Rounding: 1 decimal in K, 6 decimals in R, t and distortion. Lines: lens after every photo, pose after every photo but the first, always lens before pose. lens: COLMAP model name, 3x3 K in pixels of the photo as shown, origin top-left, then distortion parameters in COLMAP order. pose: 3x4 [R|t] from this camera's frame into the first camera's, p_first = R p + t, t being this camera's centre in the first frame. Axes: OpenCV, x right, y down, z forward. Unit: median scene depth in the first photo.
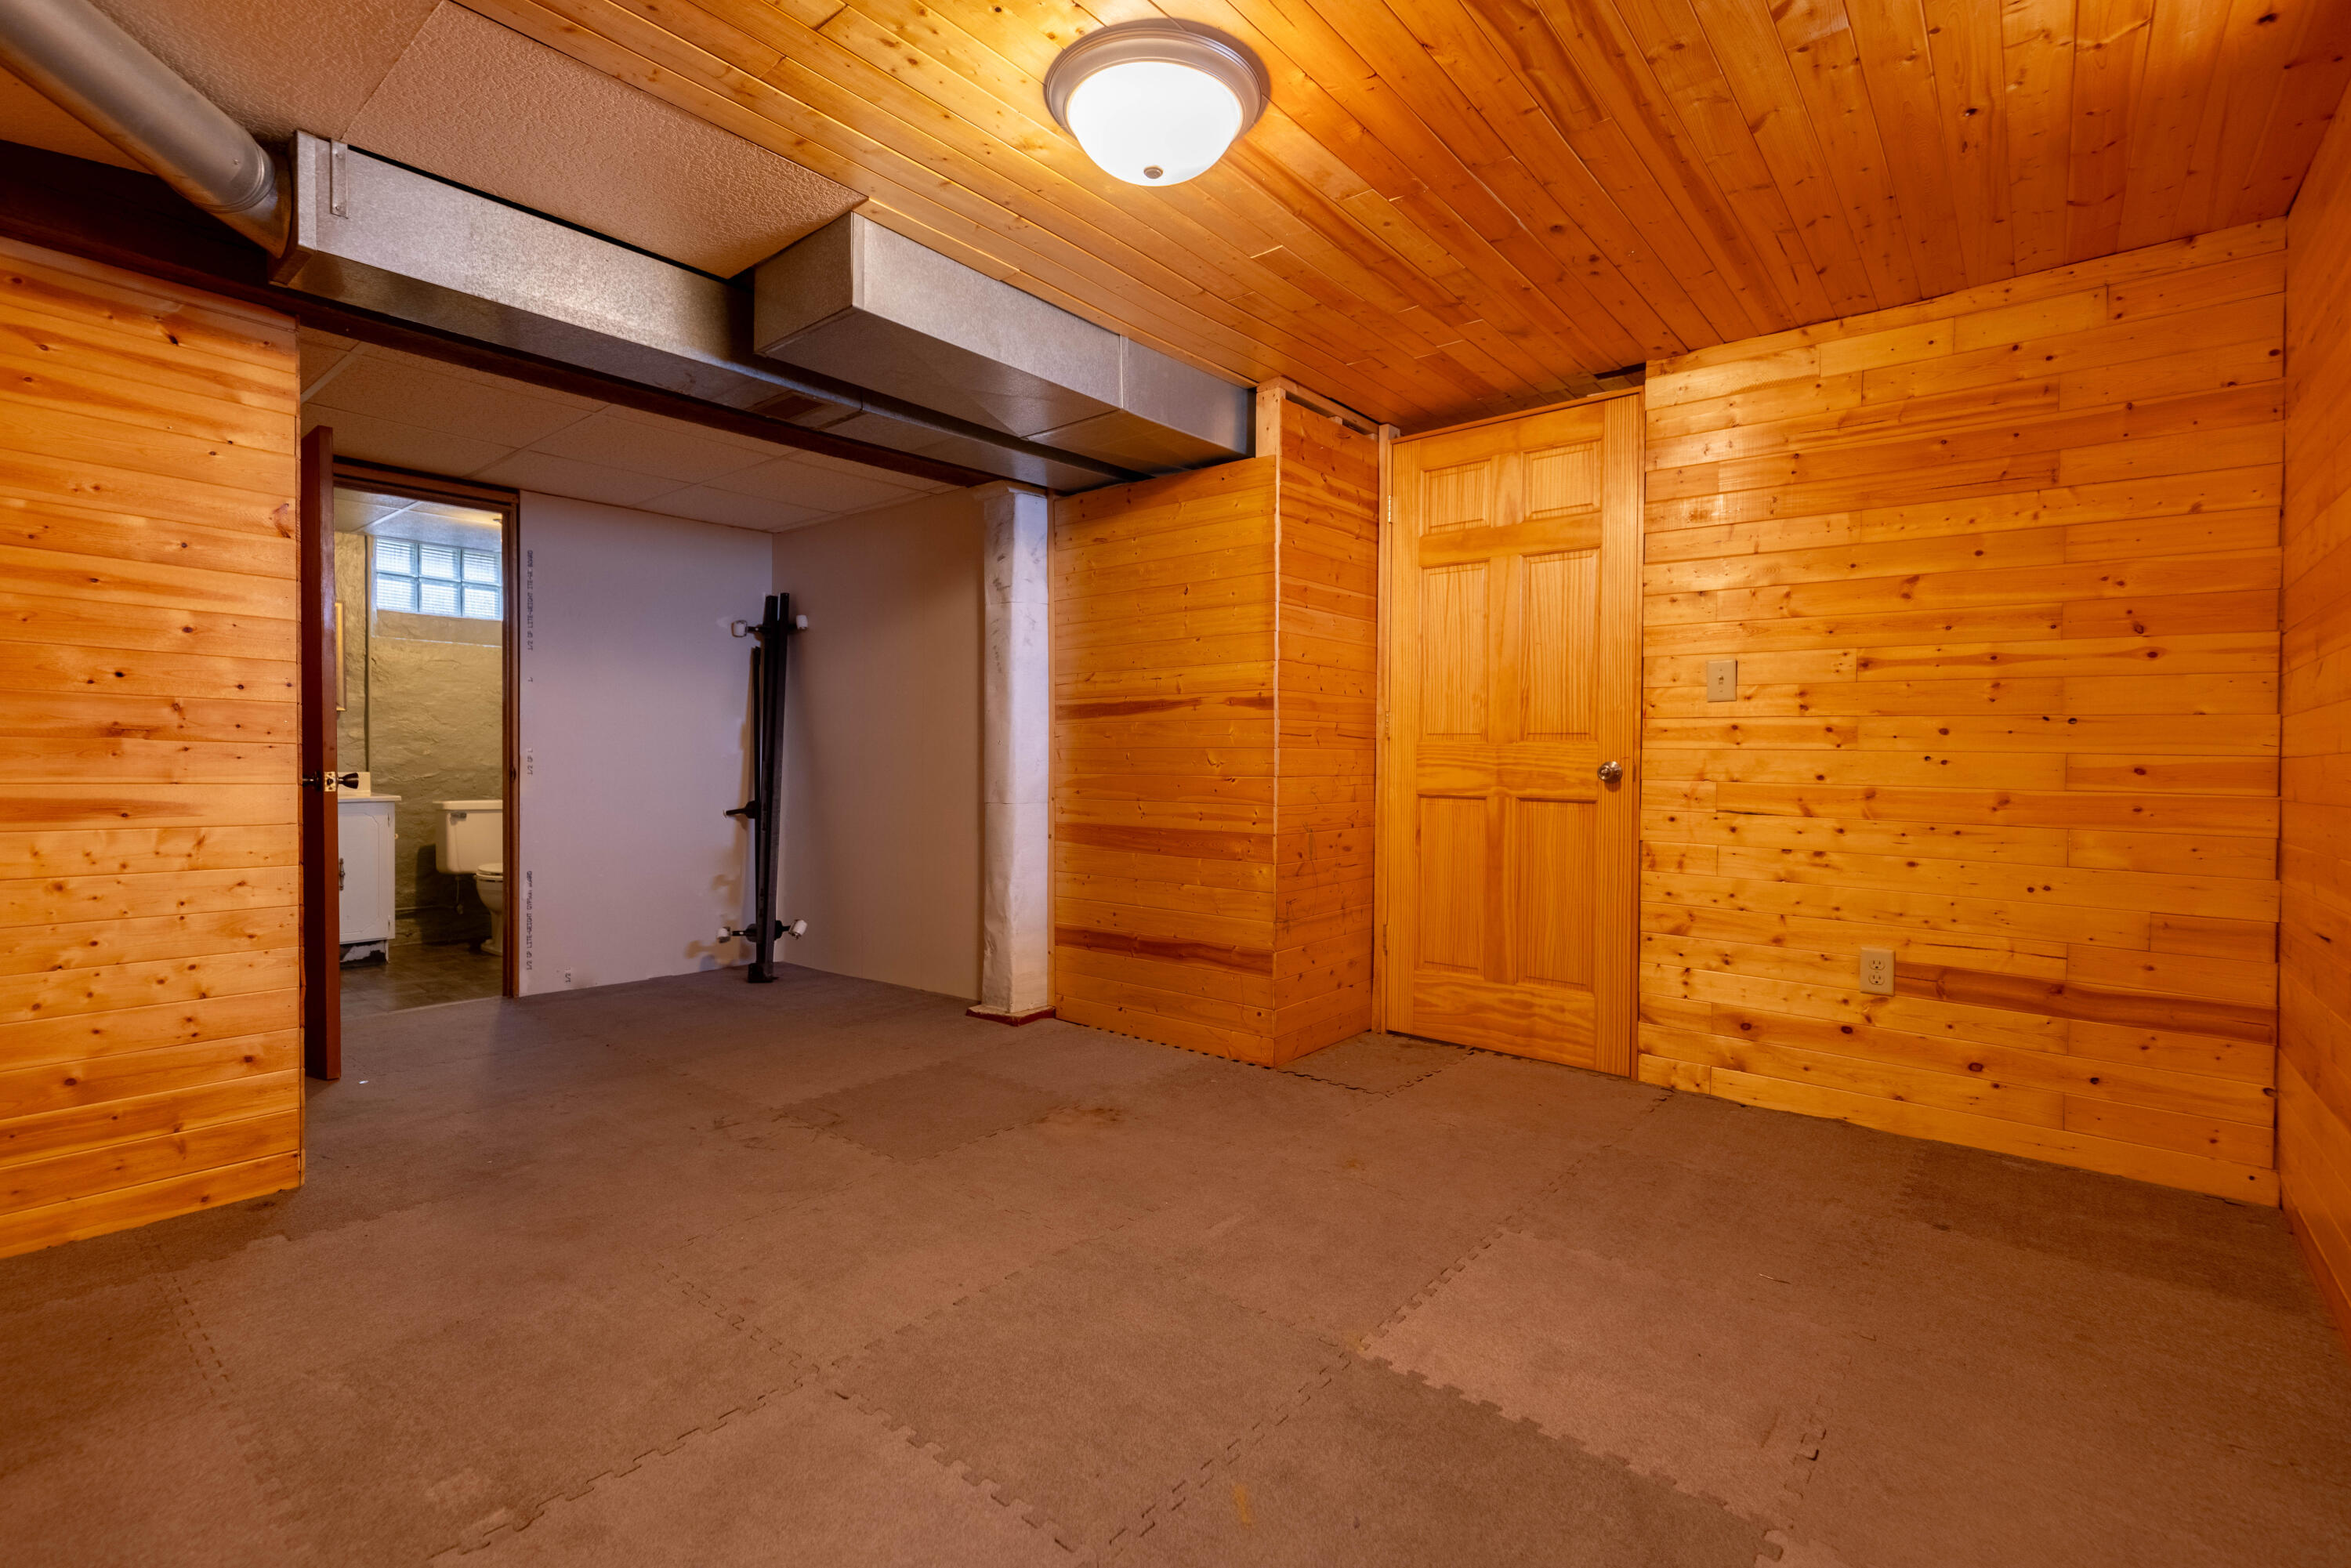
lens RADIAL K [[1071.8, 0, 1161.4], [0, 1071.8, 777.7], [0, 0, 1]] dist [0.009652, -0.001893]
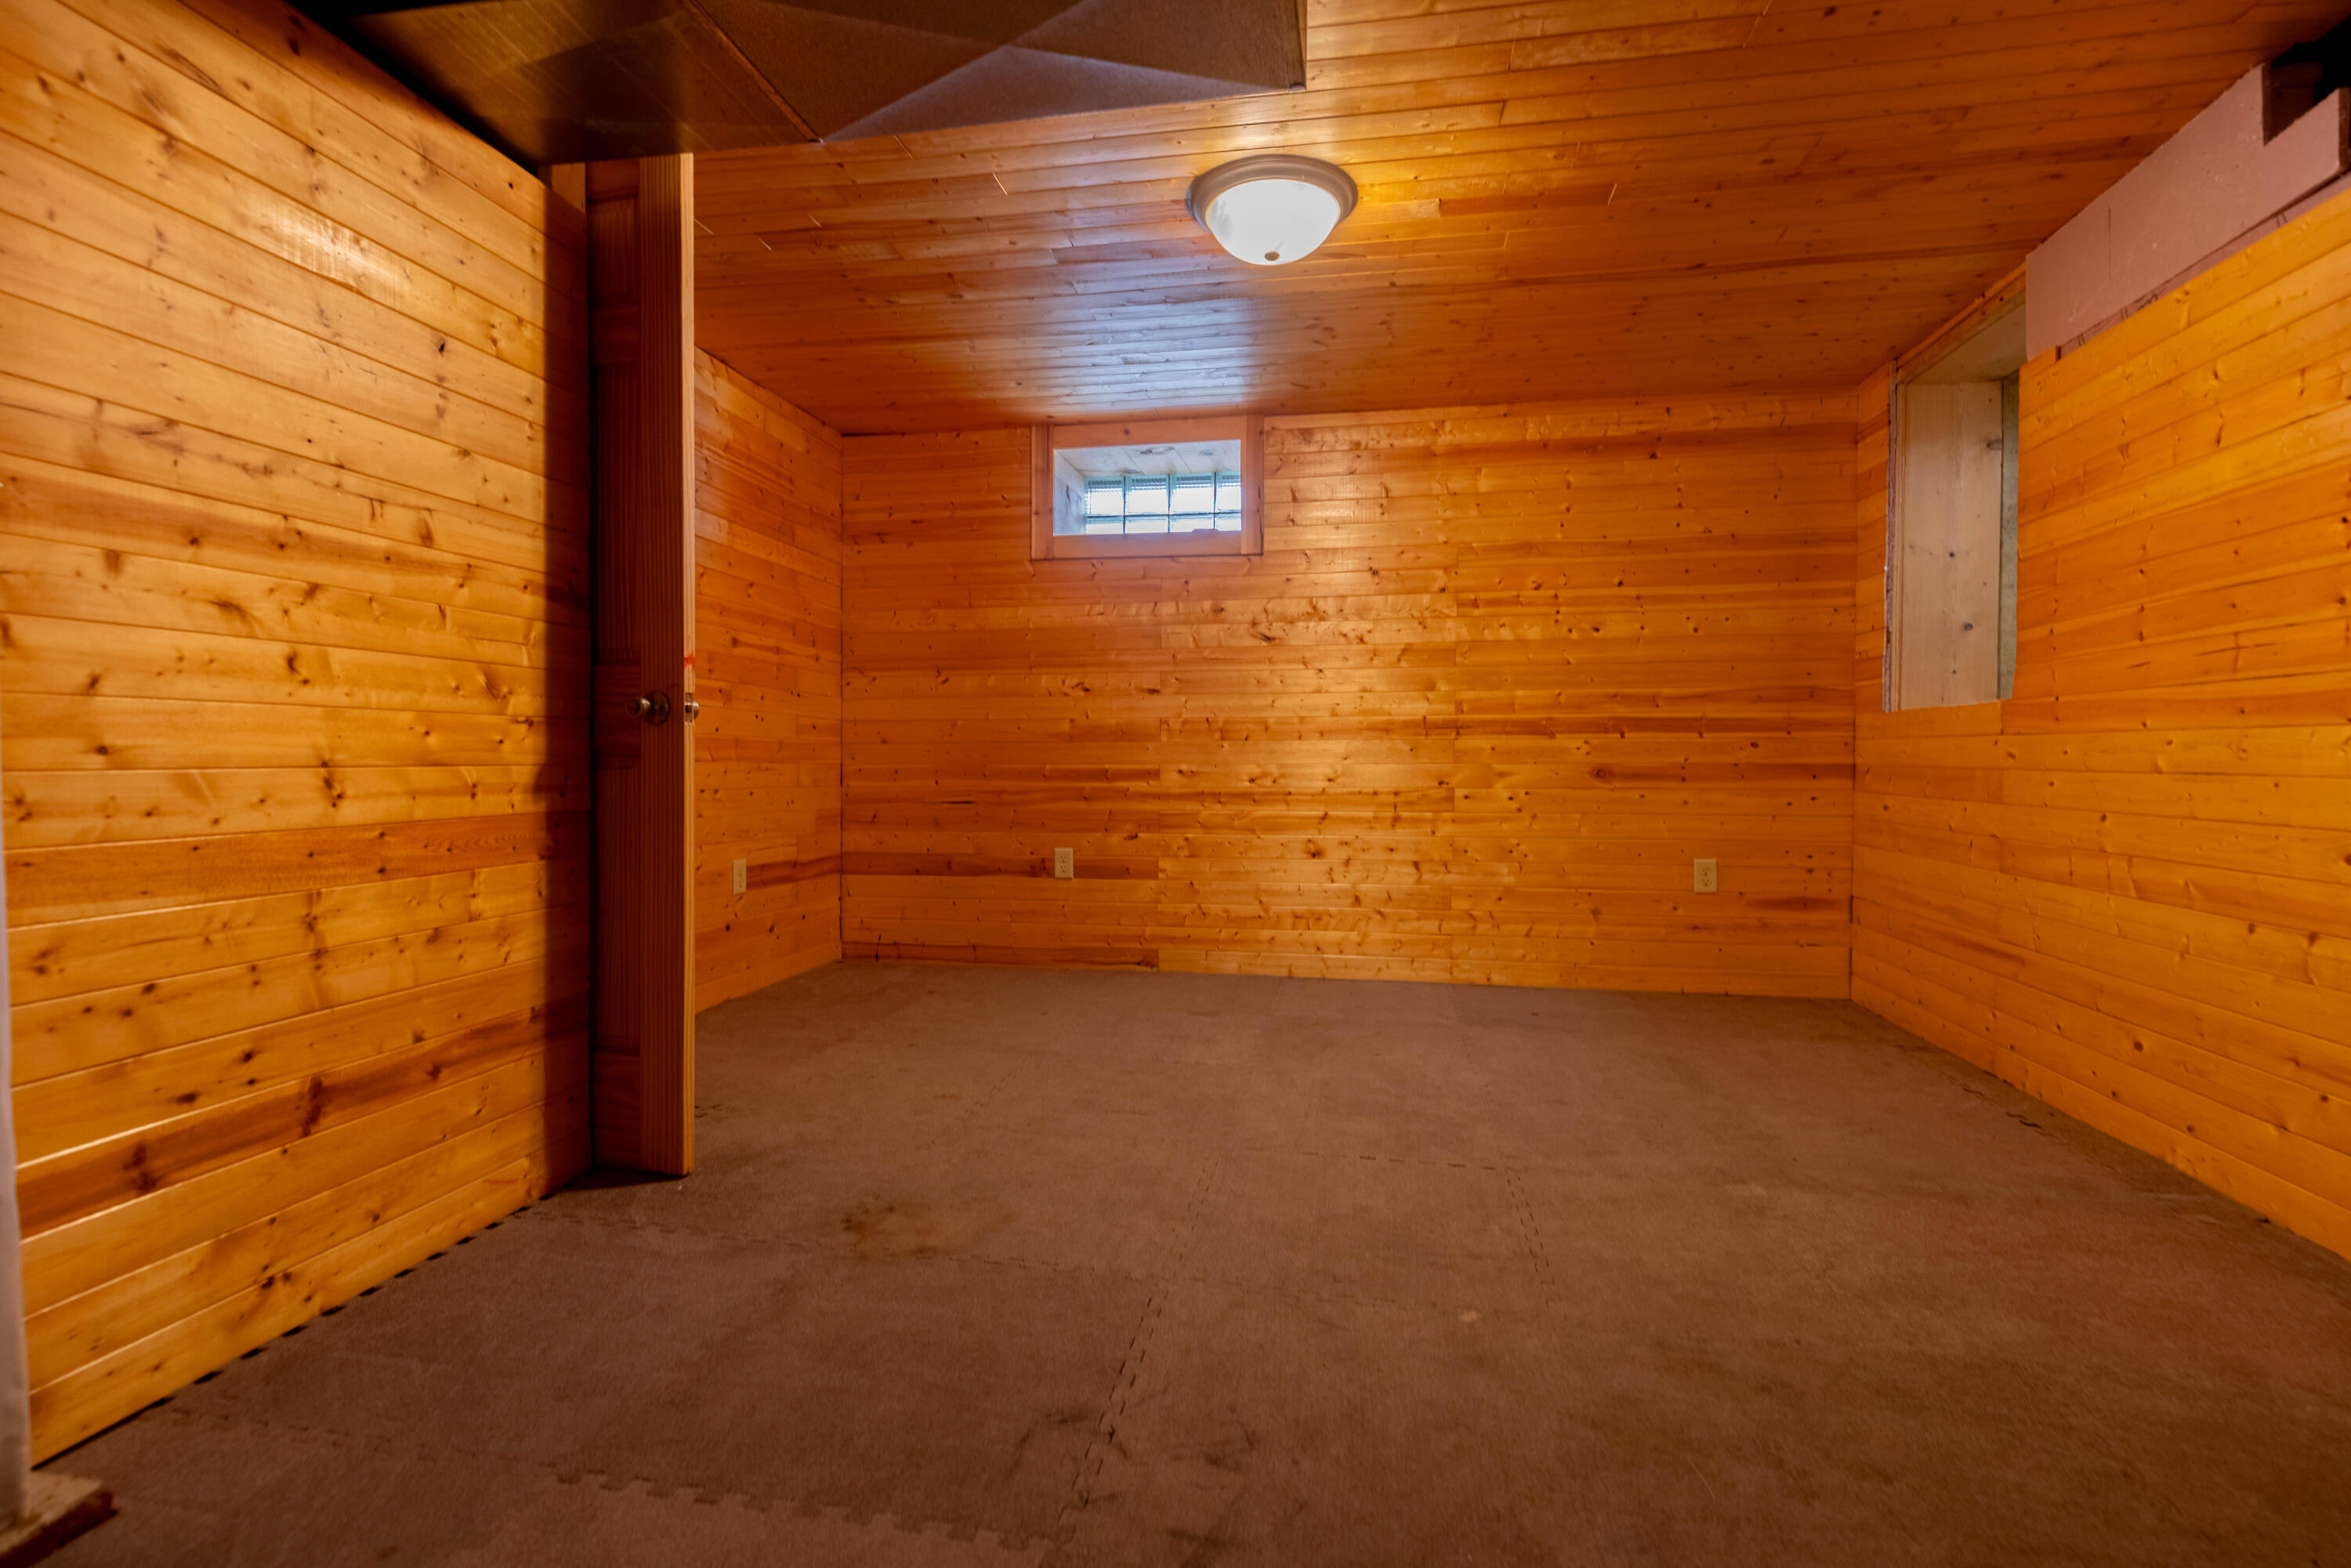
lens RADIAL K [[1071.8, 0, 1188.2], [0, 1071.8, 768.9], [0, 0, 1]] dist [0.009652, -0.001893]
pose [[-0.507424, -0.019102, 0.861485, -0.735770], [0.006685, 0.999637, 0.026103, 0.016854], [-0.861670, 0.019005, -0.507112, 1.180496]]
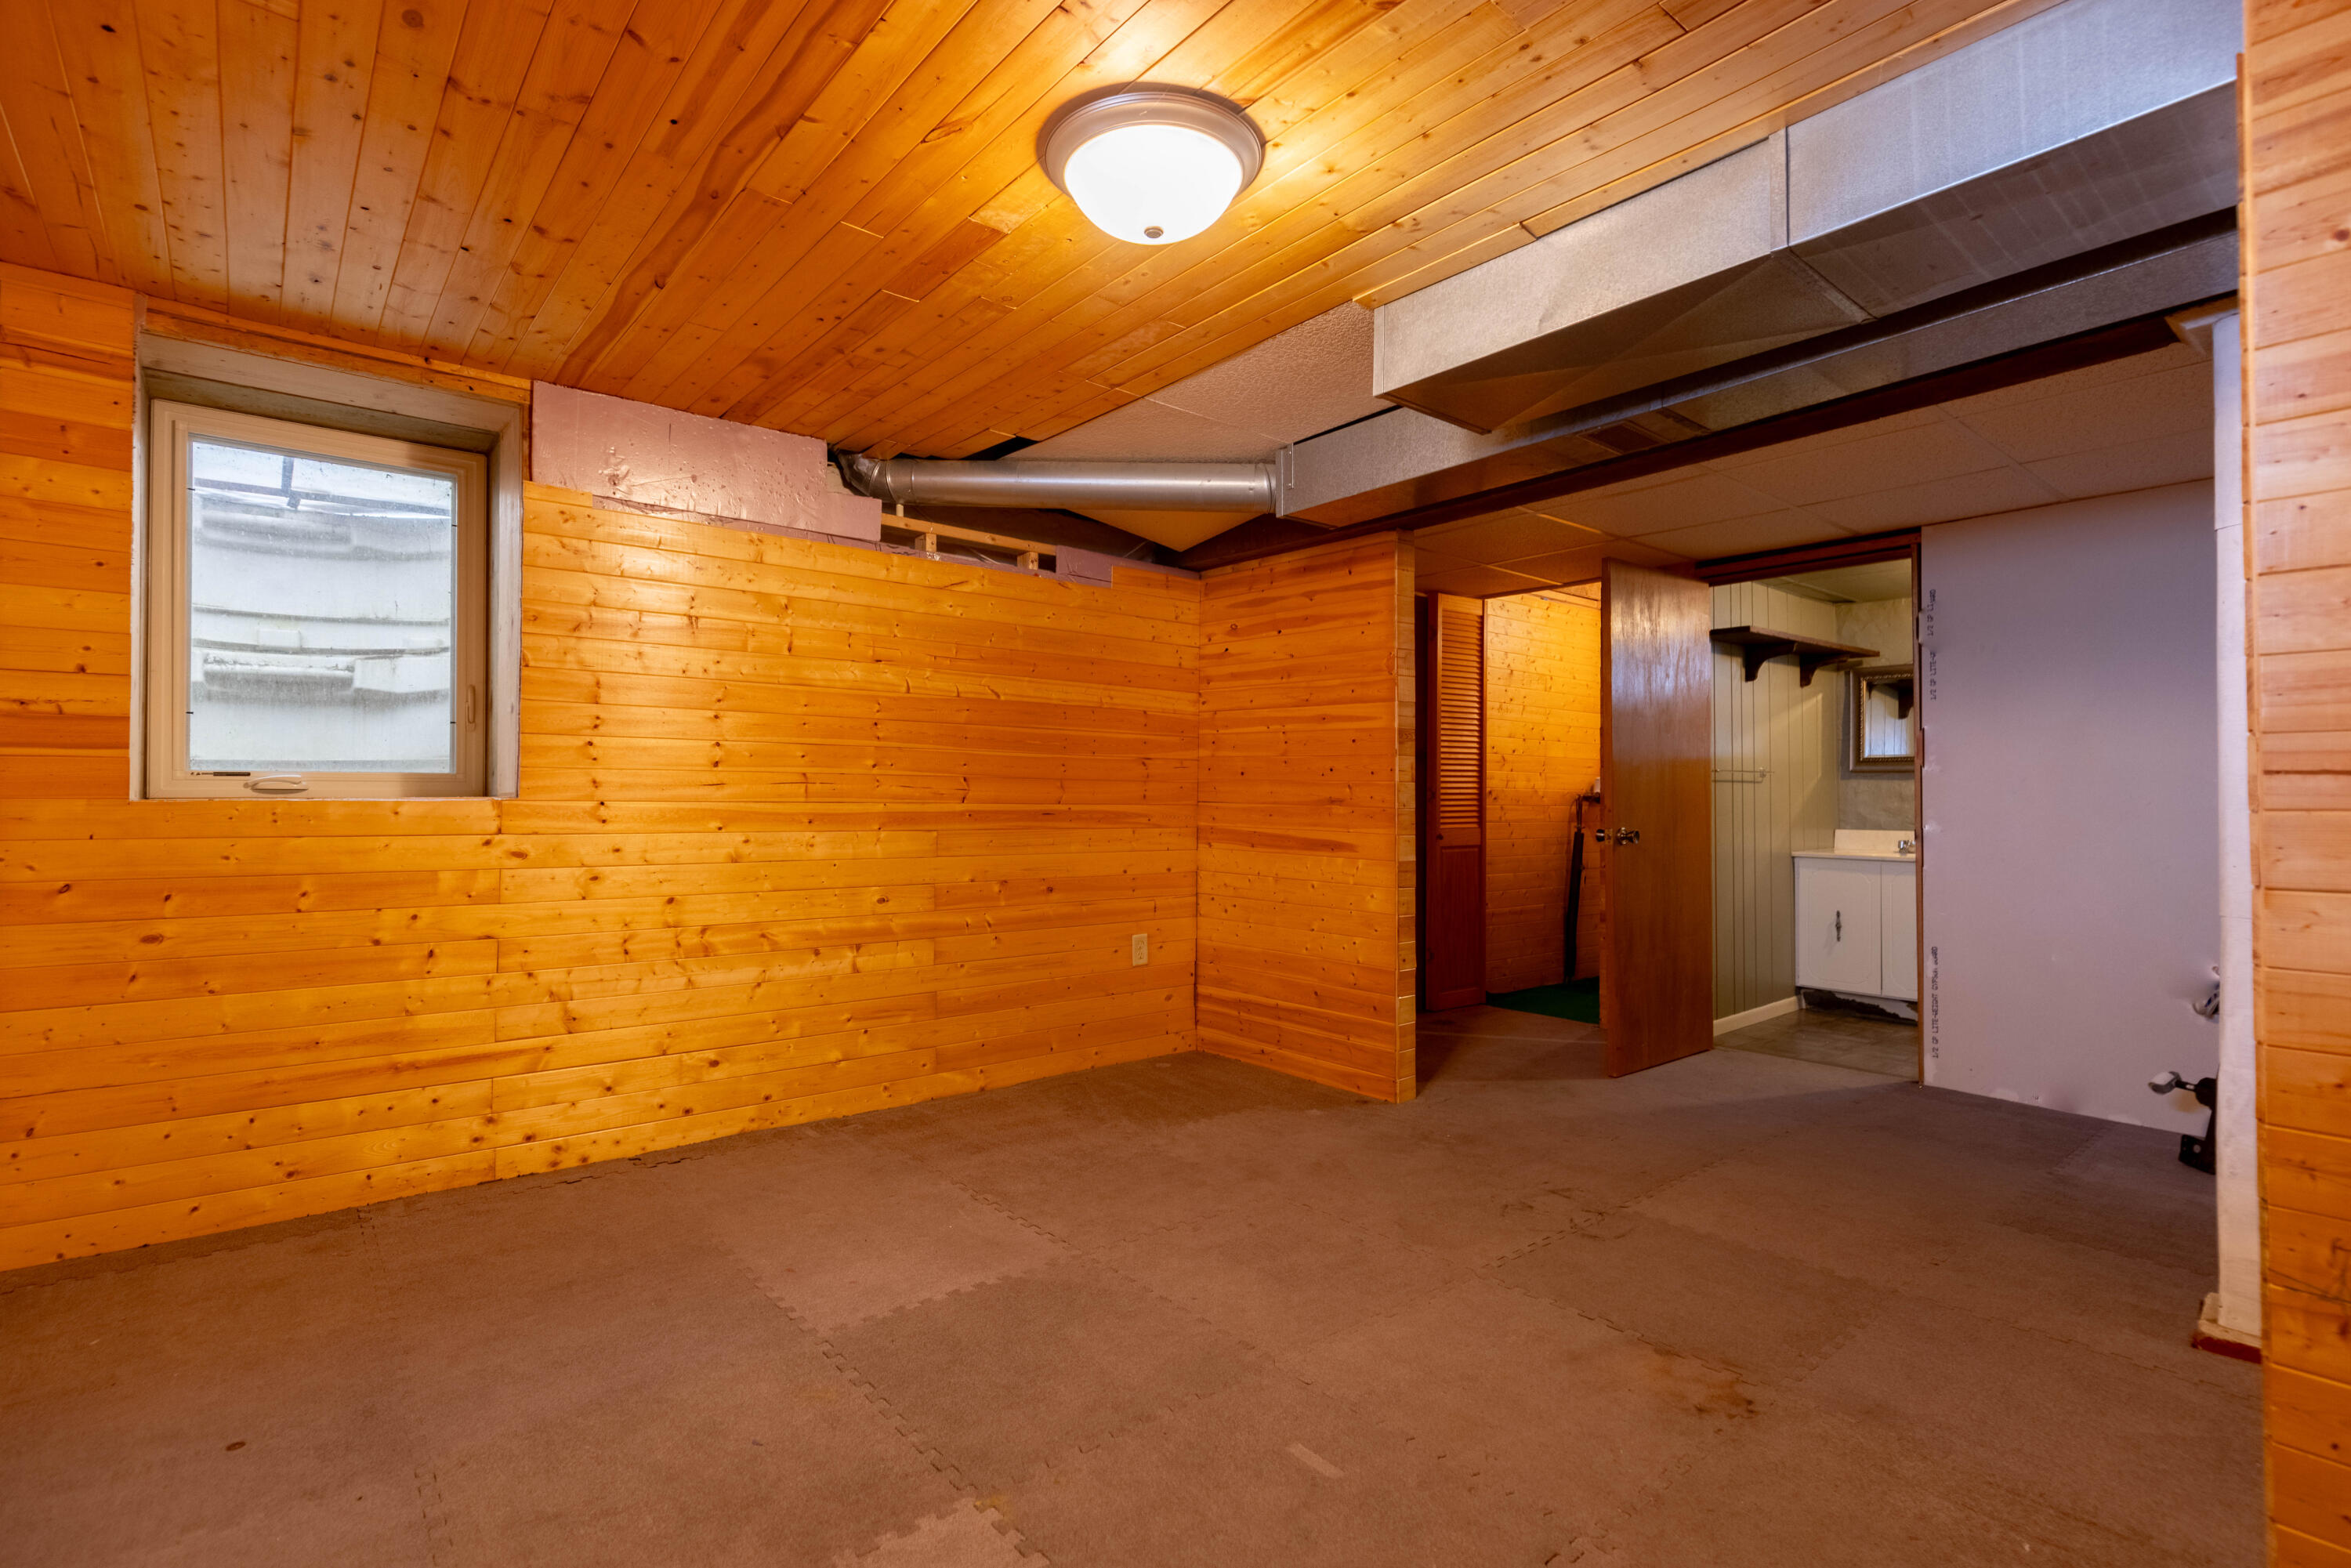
lens RADIAL K [[1071.8, 0, 1141.5], [0, 1071.8, 791.4], [0, 0, 1]] dist [0.009652, -0.001893]
pose [[-0.182849, -0.015480, -0.983019, 0.636588], [-0.022507, 0.999680, -0.011556, -0.025949], [0.982883, 0.020012, -0.183139, 0.786458]]
